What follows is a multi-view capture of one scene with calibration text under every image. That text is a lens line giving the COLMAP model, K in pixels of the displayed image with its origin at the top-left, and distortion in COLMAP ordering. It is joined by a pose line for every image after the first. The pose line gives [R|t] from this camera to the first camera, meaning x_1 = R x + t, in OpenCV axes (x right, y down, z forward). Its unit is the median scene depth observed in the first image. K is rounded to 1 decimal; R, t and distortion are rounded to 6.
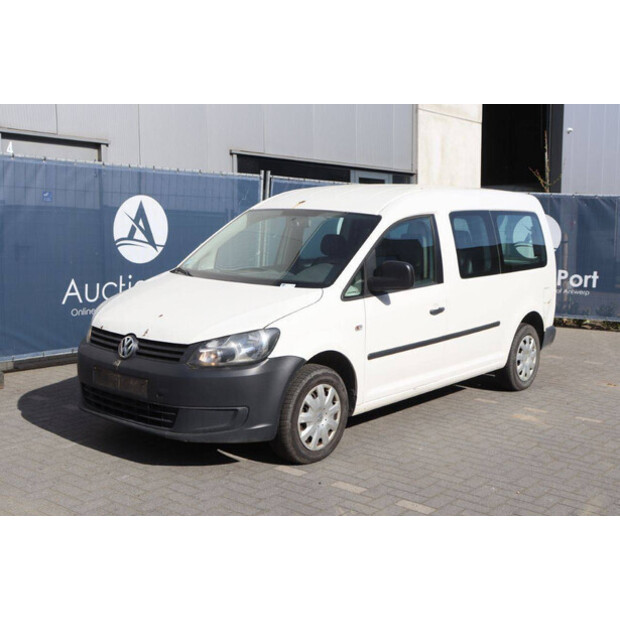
lens RADIAL K [[793.6, 0, 310.0], [0, 793.6, 310.0], [0, 0, 1]] dist [0.000281, 0.028240]
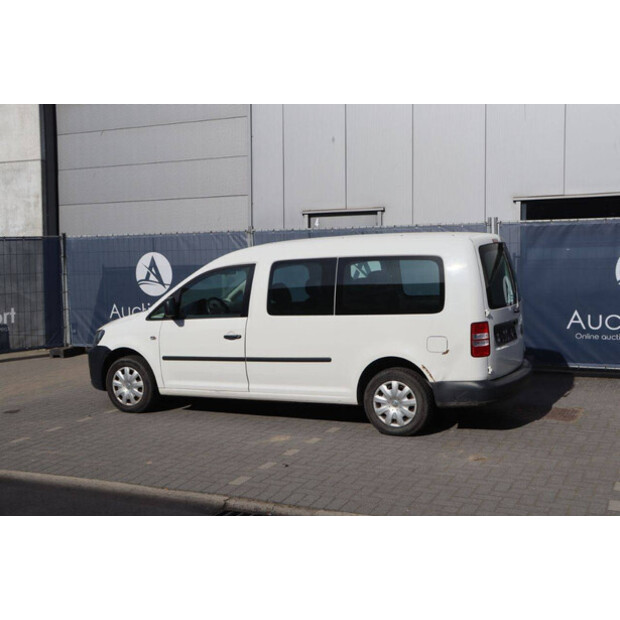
lens RADIAL K [[813.4, 0, 310.0], [0, 813.4, 310.0], [0, 0, 1]] dist [0.002230, 0.027647]
pose [[0.227192, 0.042066, -0.972941, 1.781929], [-0.083388, 0.996238, 0.023602, -0.102436], [0.970273, 0.075770, 0.229845, 0.950843]]
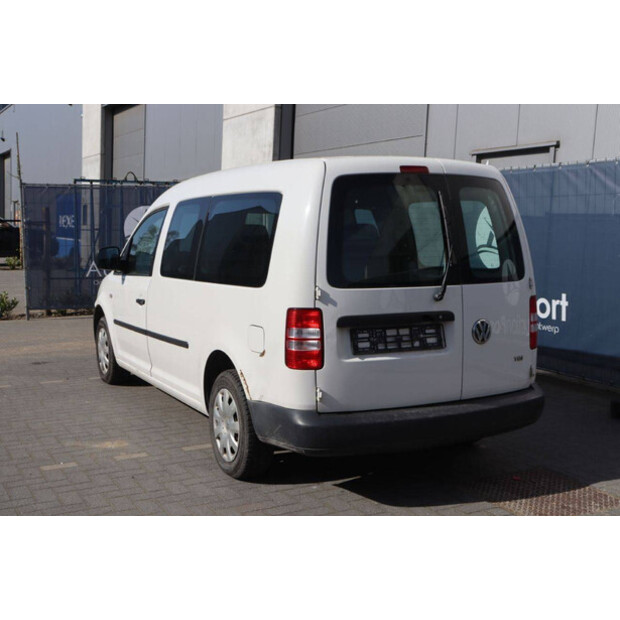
lens RADIAL K [[813.4, 0, 310.0], [0, 813.4, 310.0], [0, 0, 1]] dist [0.002230, 0.027647]
pose [[-0.391413, 0.065628, -0.917872, 1.205309], [-0.127634, 0.983941, 0.124779, -0.170436], [0.911321, 0.165992, -0.376751, 1.867075]]
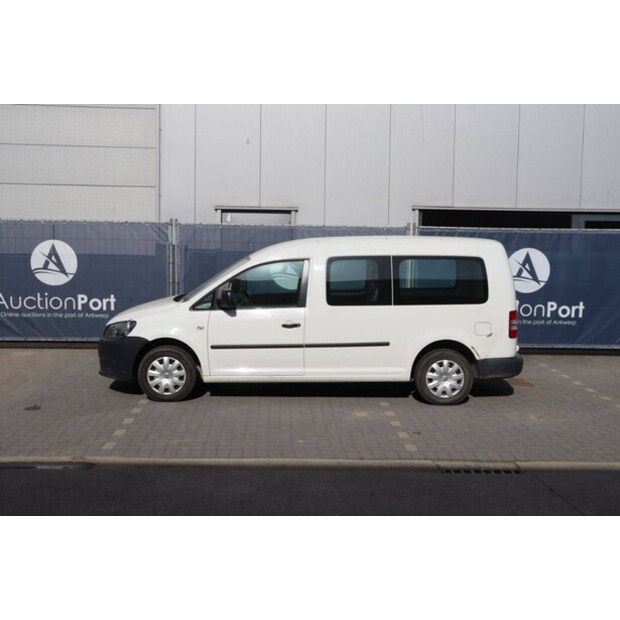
lens RADIAL K [[793.6, 0, 310.0], [0, 793.6, 310.0], [0, 0, 1]] dist [0.000281, 0.028240]
pose [[0.650116, 0.053234, -0.757968, 1.505544], [-0.086854, 0.996211, -0.004529, -0.027702], [0.754855, 0.068777, 0.652276, 0.091139]]
